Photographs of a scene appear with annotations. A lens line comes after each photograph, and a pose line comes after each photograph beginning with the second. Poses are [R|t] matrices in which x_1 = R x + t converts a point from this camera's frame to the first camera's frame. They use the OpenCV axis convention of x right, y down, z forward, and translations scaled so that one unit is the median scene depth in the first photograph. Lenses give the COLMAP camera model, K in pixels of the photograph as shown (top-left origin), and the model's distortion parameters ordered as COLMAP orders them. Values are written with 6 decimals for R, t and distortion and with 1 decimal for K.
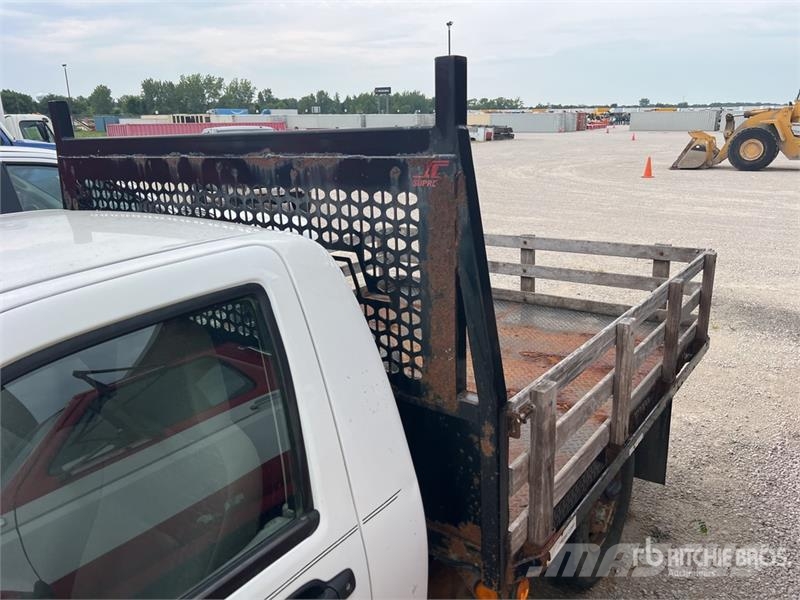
lens RADIAL K [[607.1, 0, 401.3], [0, 607.1, 300.7], [0, 0, 1]] dist [0.053126, -0.070343]
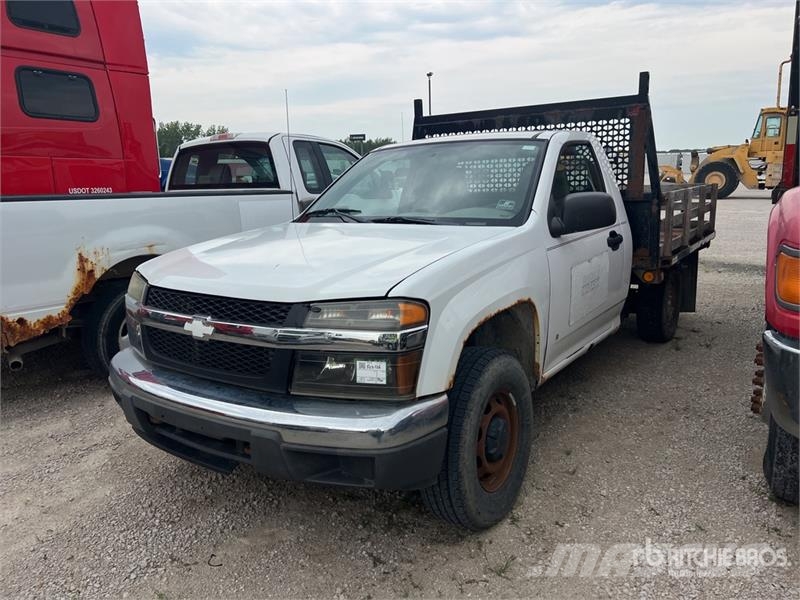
lens RADIAL K [[607.1, 0, 397.9], [0, 607.1, 295.2], [0, 0, 1]] dist [0.053126, -0.070343]
pose [[0.999204, -0.010346, 0.038539, -0.064217], [0.013342, 0.996840, -0.078313, 0.047063], [-0.037607, 0.078765, 0.996184, -0.096459]]
